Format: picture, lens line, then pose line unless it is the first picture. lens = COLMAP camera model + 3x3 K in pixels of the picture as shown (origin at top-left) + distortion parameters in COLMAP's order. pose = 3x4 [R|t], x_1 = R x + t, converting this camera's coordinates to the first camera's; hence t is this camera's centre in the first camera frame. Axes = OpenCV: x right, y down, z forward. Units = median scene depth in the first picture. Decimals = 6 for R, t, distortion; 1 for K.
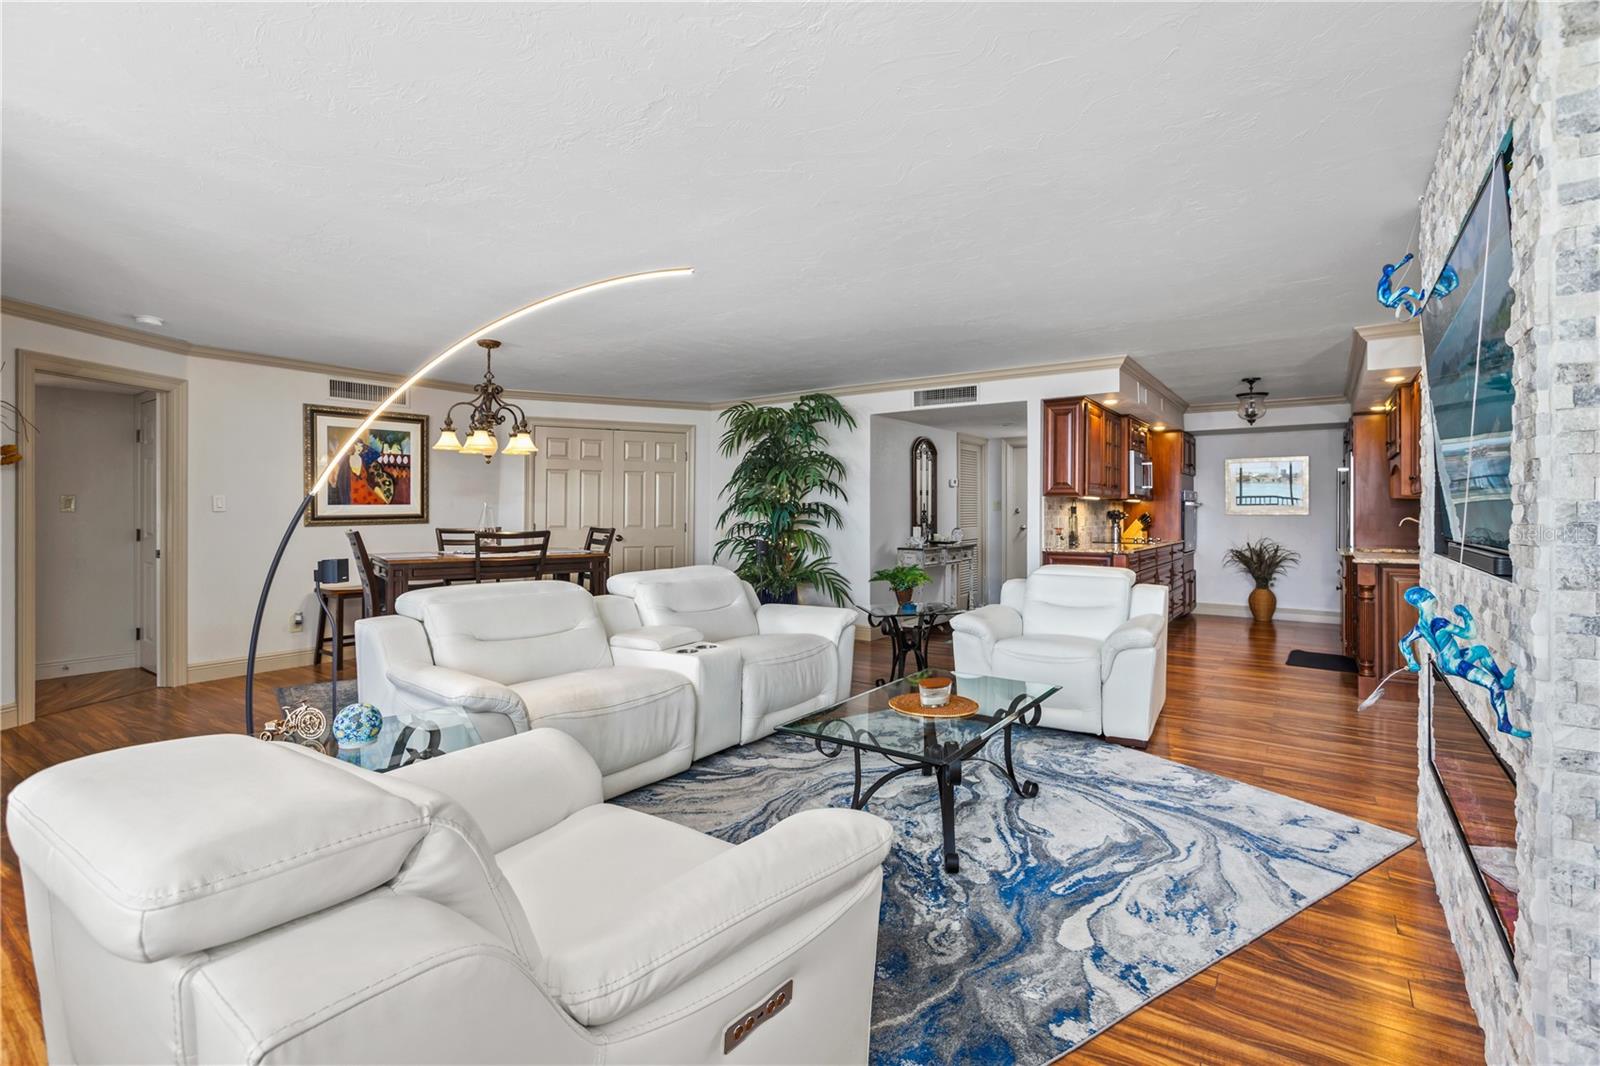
lens RADIAL K [[745.6, 0, 798.9], [0, 745.6, 517.4], [0, 0, 1]] dist [0.003442, -0.000800]
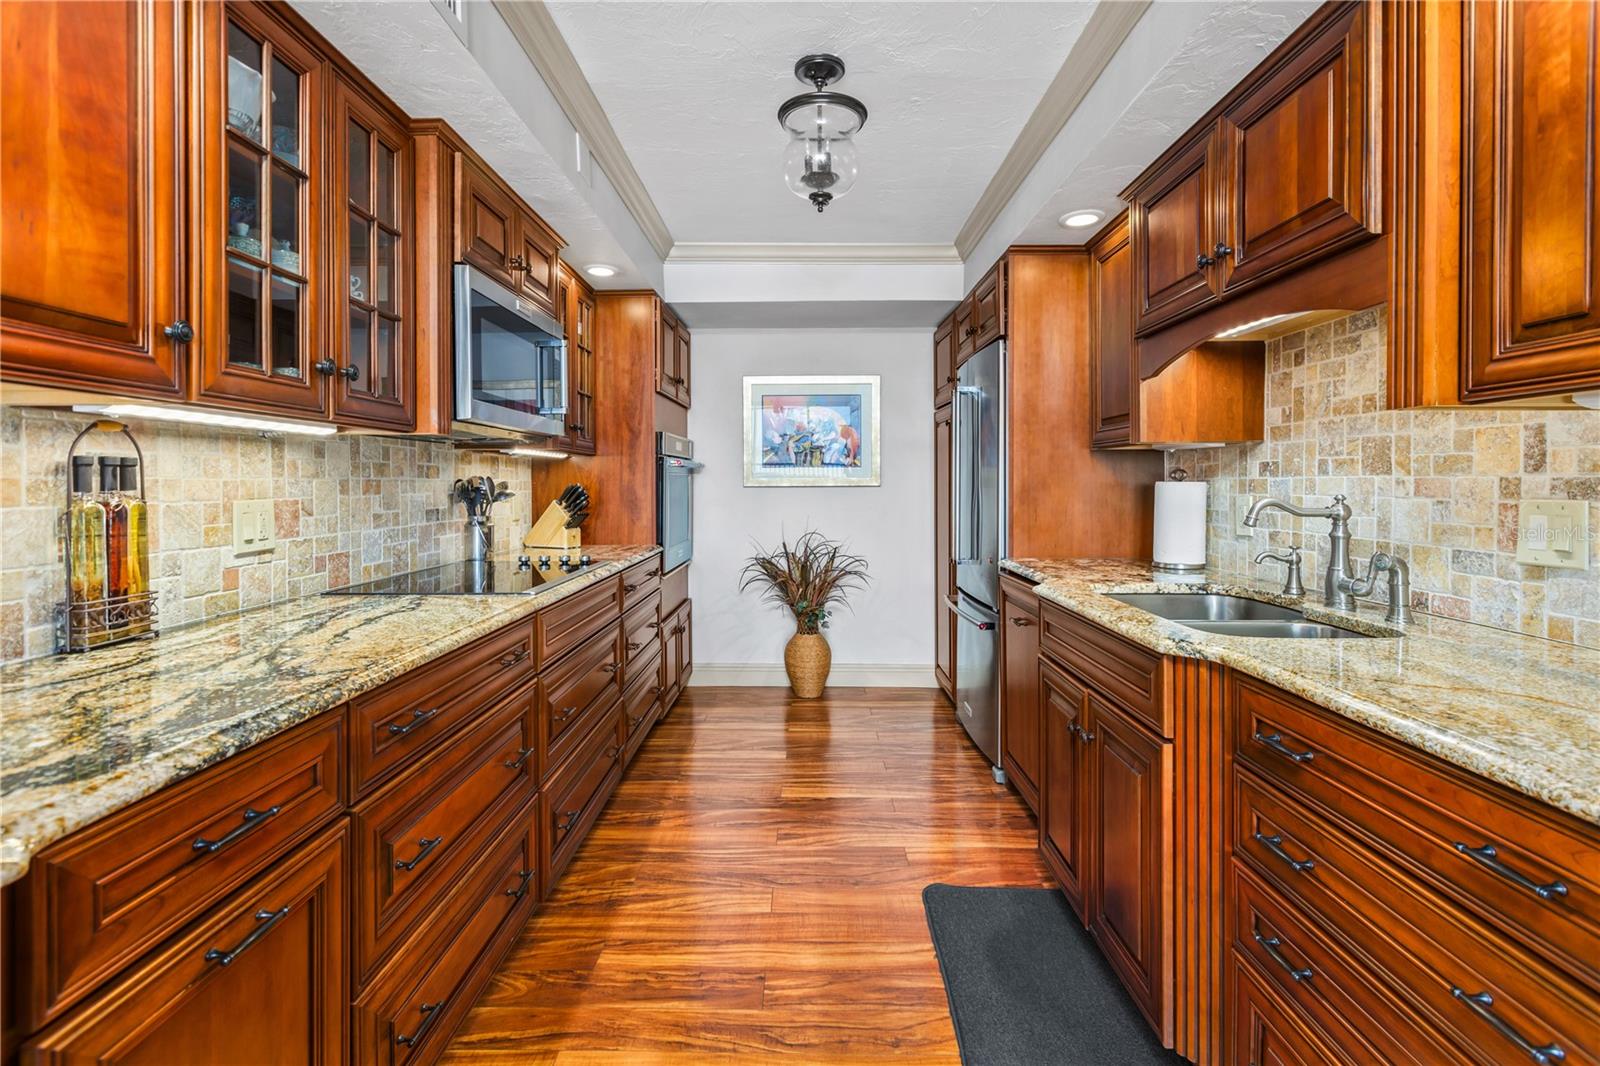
lens RADIAL K [[745.6, 0, 808.4], [0, 745.6, 491.0], [0, 0, 1]] dist [0.003442, -0.000800]
pose [[0.817676, -0.006387, 0.575643, 0.328747], [0.003830, 0.999977, 0.005655, -0.004117], [-0.575666, -0.002419, 0.817681, 0.583925]]
